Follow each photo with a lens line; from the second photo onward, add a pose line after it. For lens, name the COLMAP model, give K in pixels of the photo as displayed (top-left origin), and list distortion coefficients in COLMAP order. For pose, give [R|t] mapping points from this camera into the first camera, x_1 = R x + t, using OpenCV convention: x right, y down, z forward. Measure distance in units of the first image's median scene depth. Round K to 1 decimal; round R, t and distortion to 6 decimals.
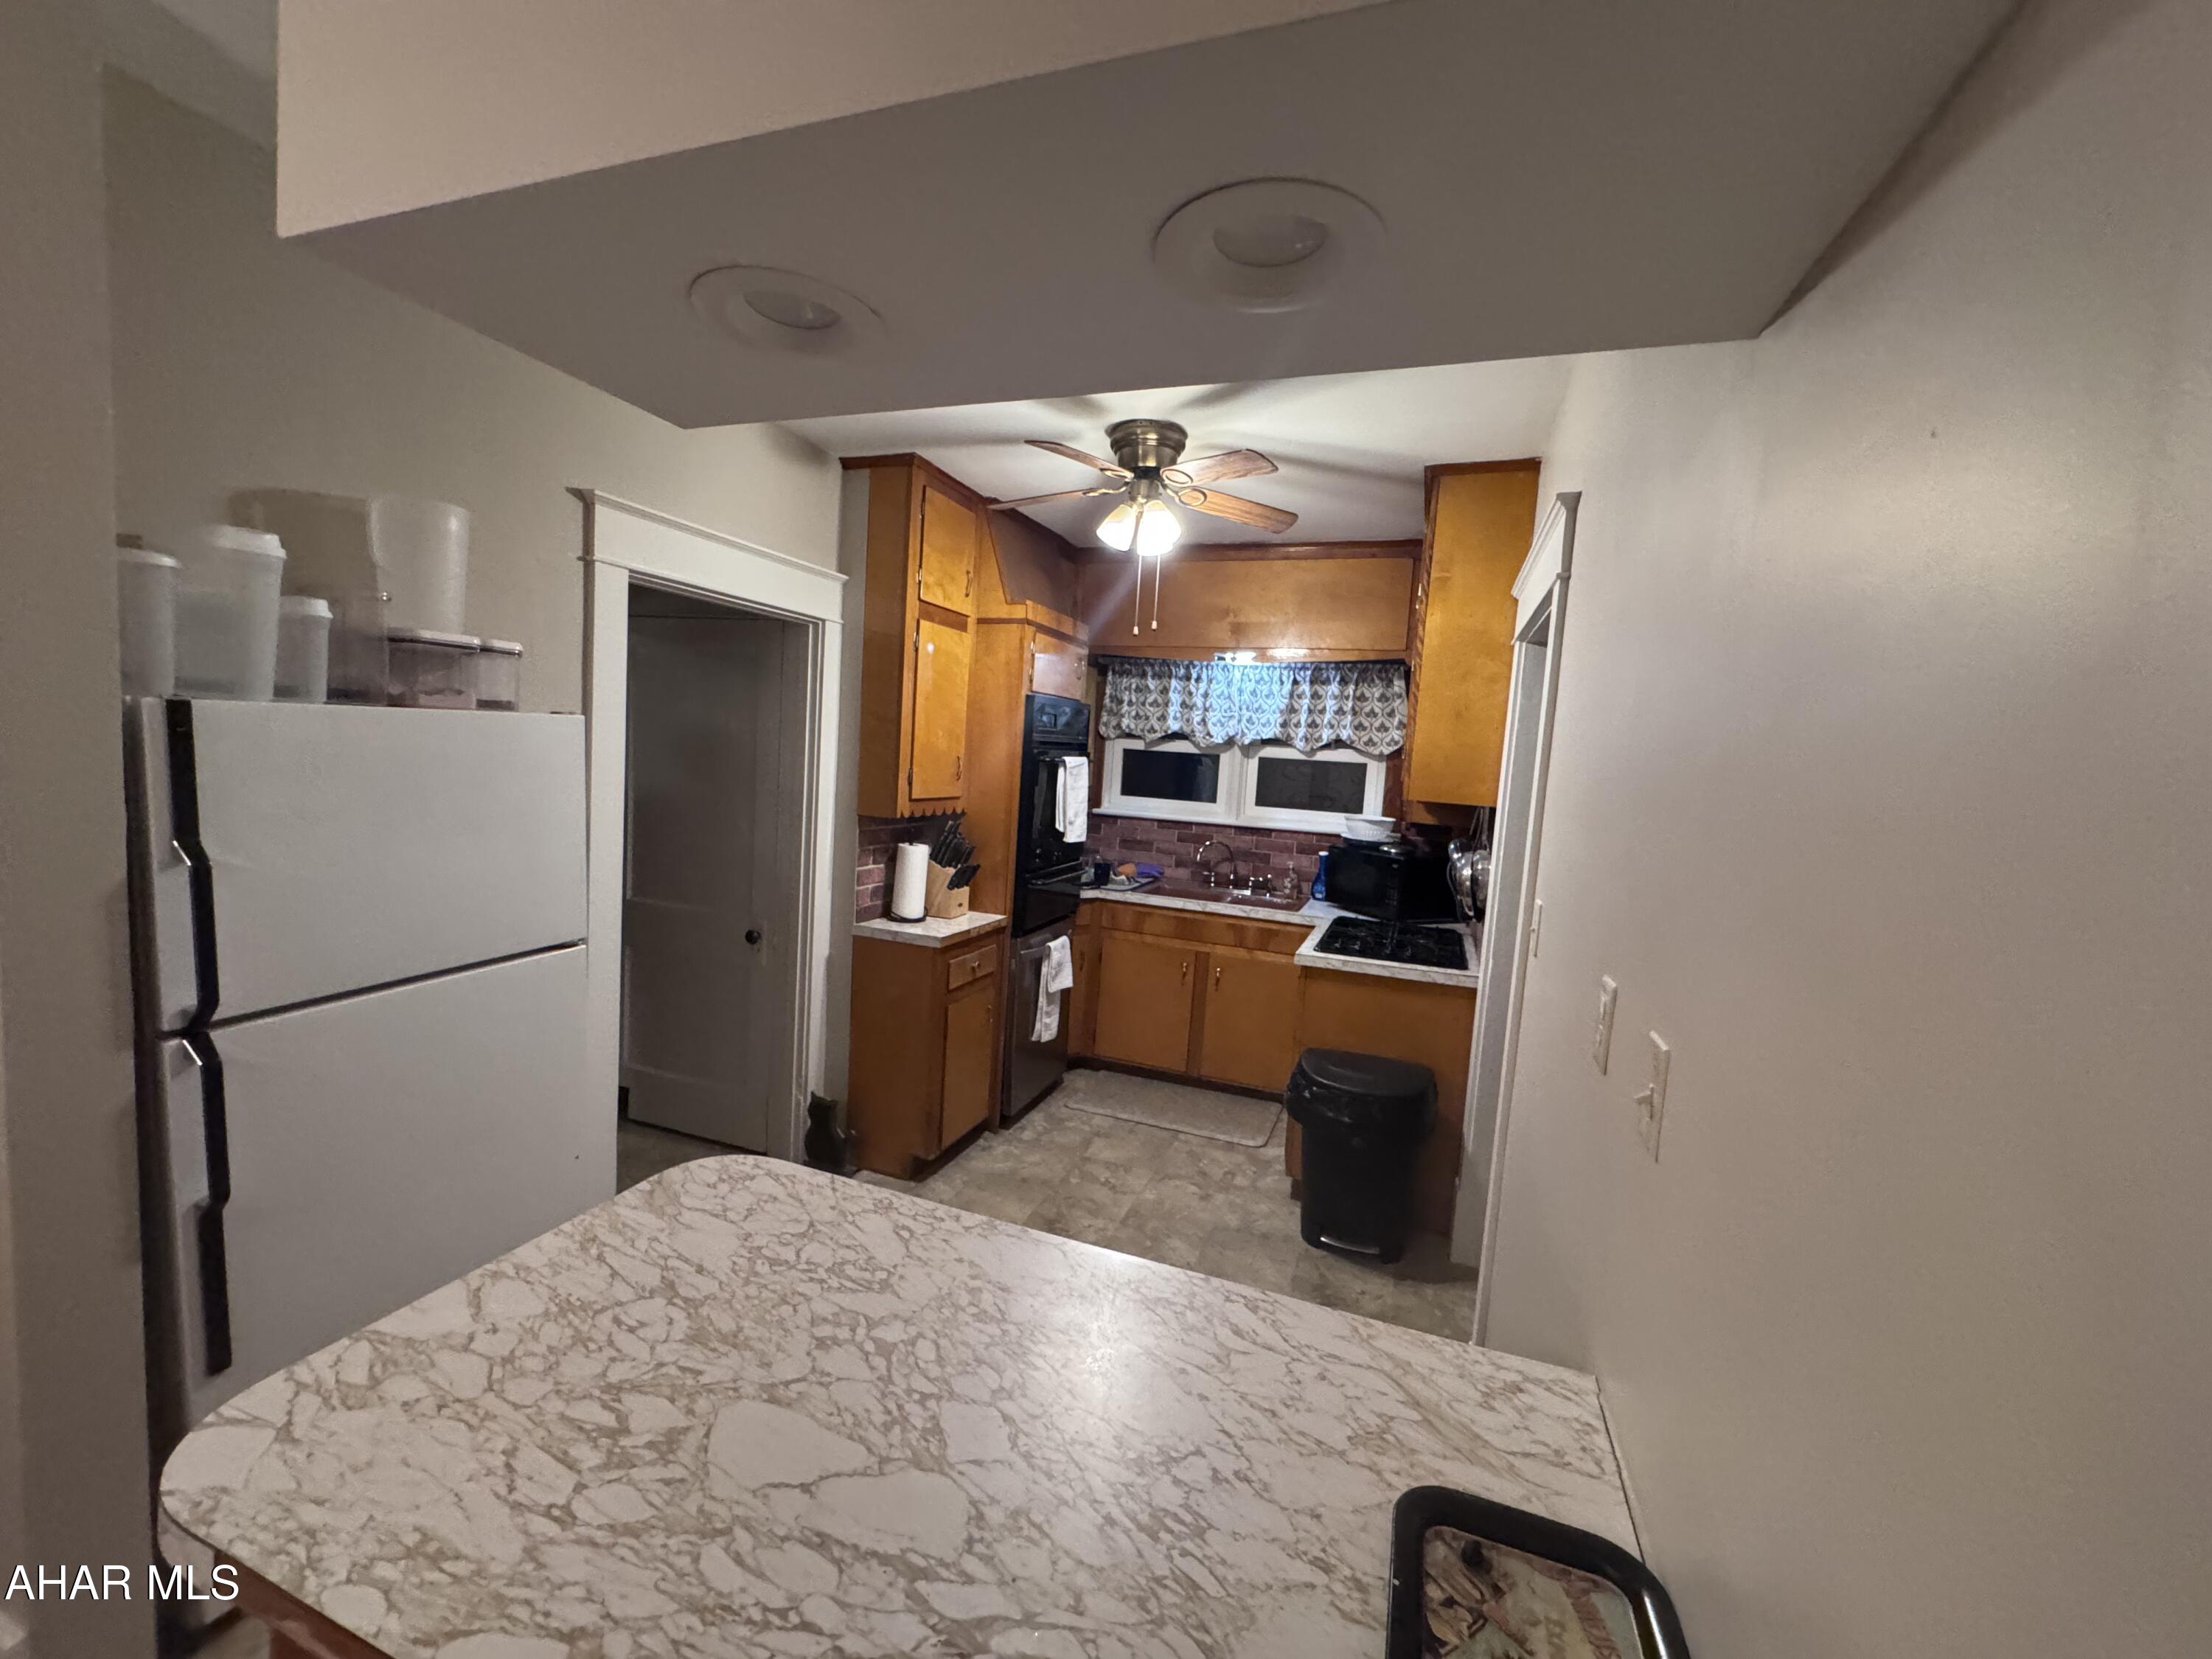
lens RADIAL K [[883.2, 0, 1106.0], [0, 883.2, 829.5], [0, 0, 1]] dist [-0.005356, 0.000018]
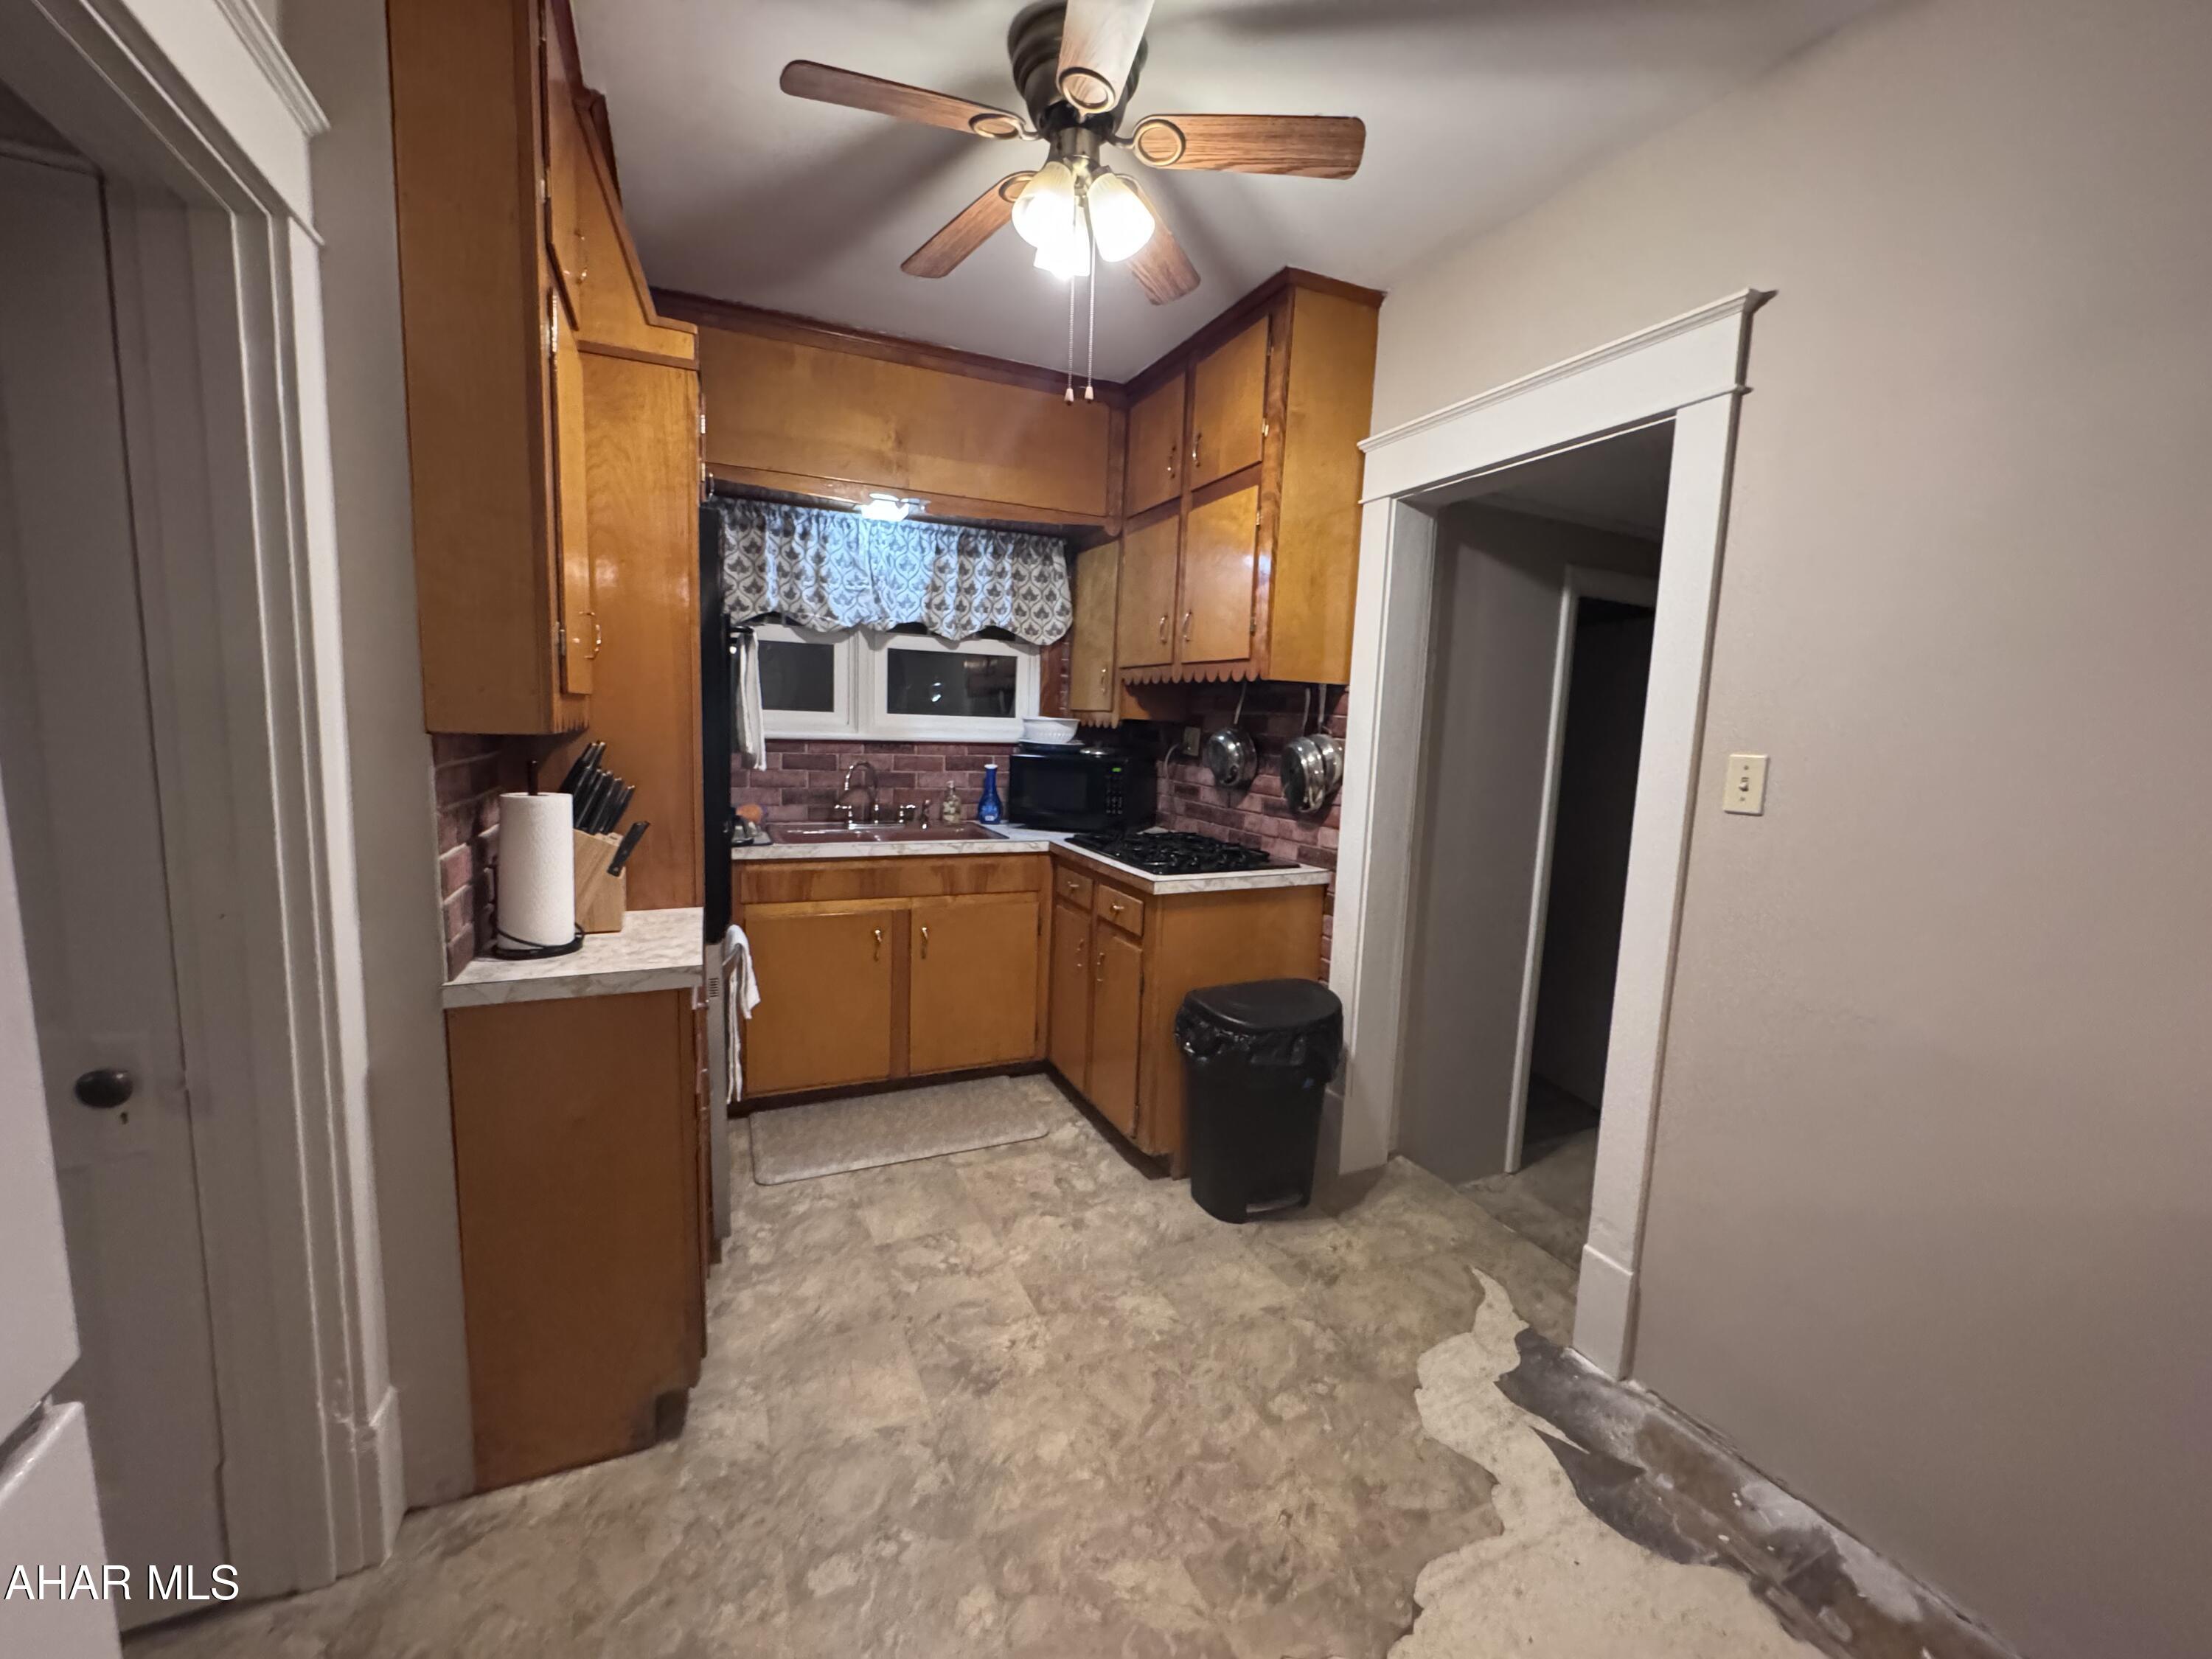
lens RADIAL K [[883.2, 0, 1106.0], [0, 883.2, 829.5], [0, 0, 1]] dist [-0.005356, 0.000018]
pose [[0.706980, -0.125423, 0.696023, -0.261118], [0.070545, 0.991747, 0.107057, 0.004934], [-0.703706, -0.026587, 0.709994, 0.344823]]
